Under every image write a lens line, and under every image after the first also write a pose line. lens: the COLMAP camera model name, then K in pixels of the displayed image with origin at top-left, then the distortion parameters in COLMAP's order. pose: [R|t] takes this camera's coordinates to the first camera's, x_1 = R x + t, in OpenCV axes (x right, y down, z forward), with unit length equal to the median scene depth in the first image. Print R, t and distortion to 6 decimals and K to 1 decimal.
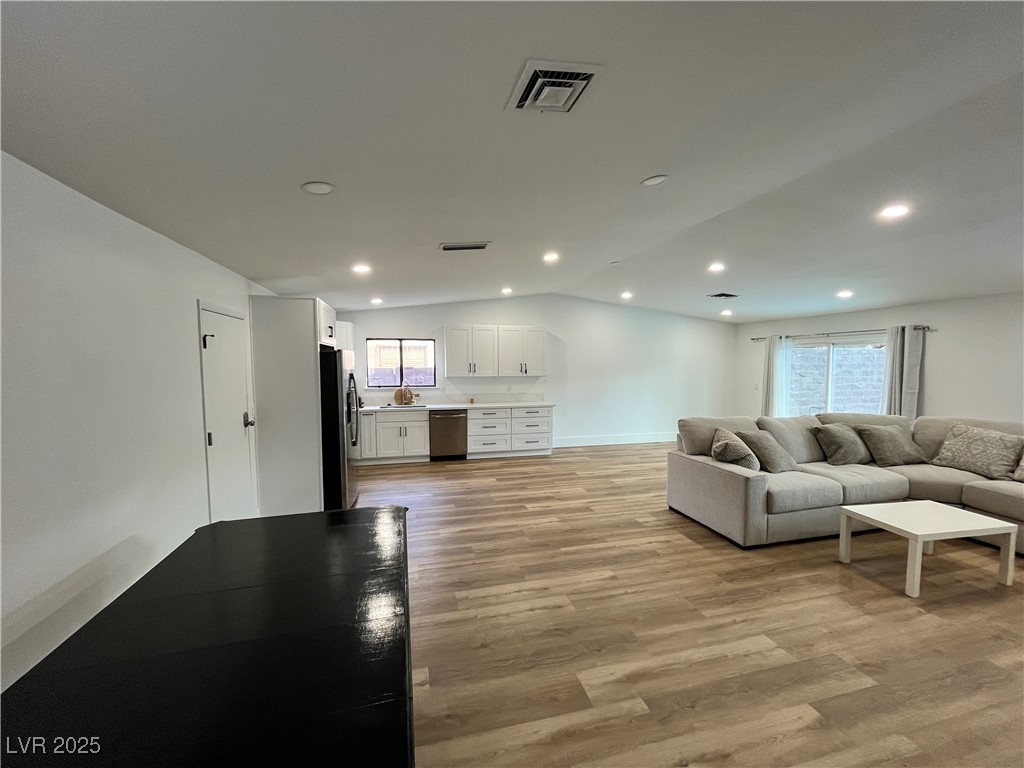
lens RADIAL K [[413.9, 0, 509.2], [0, 413.9, 386.1], [0, 0, 1]] dist [-0.001270, -0.000531]
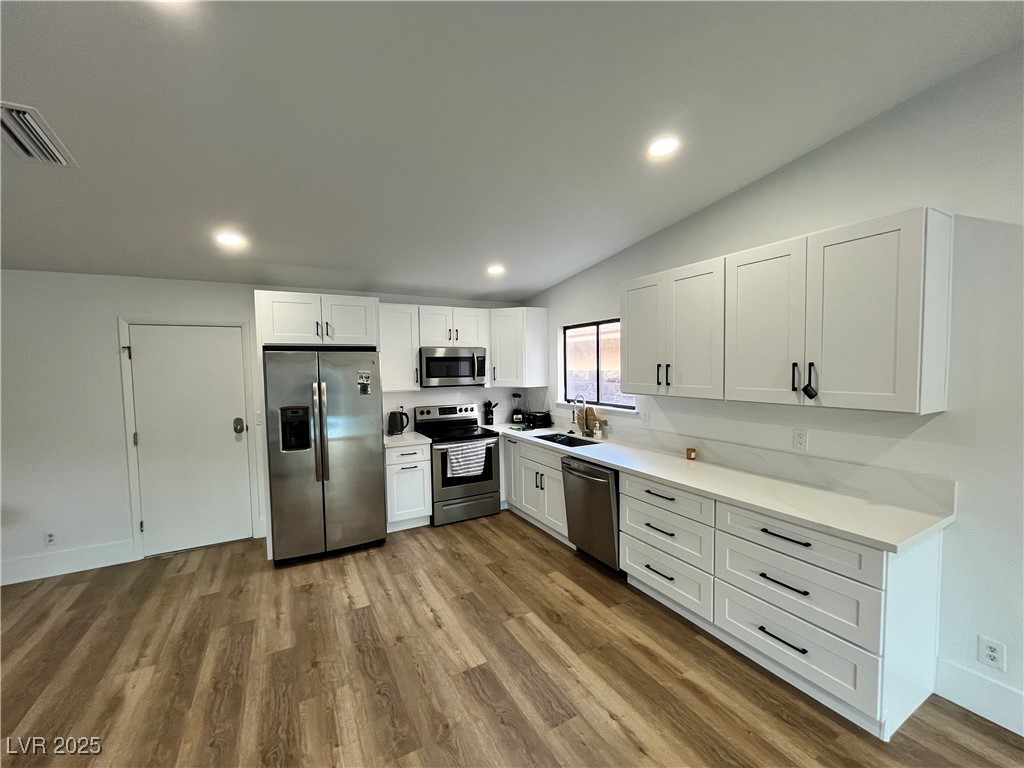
lens RADIAL K [[413.9, 0, 510.9], [0, 413.9, 382.0], [0, 0, 1]] dist [-0.001270, -0.000531]
pose [[0.249605, 0.038505, -0.967582, 0.495536], [-0.030483, 0.999026, 0.031892, -0.081077], [0.967868, 0.021534, 0.250536, 1.331102]]
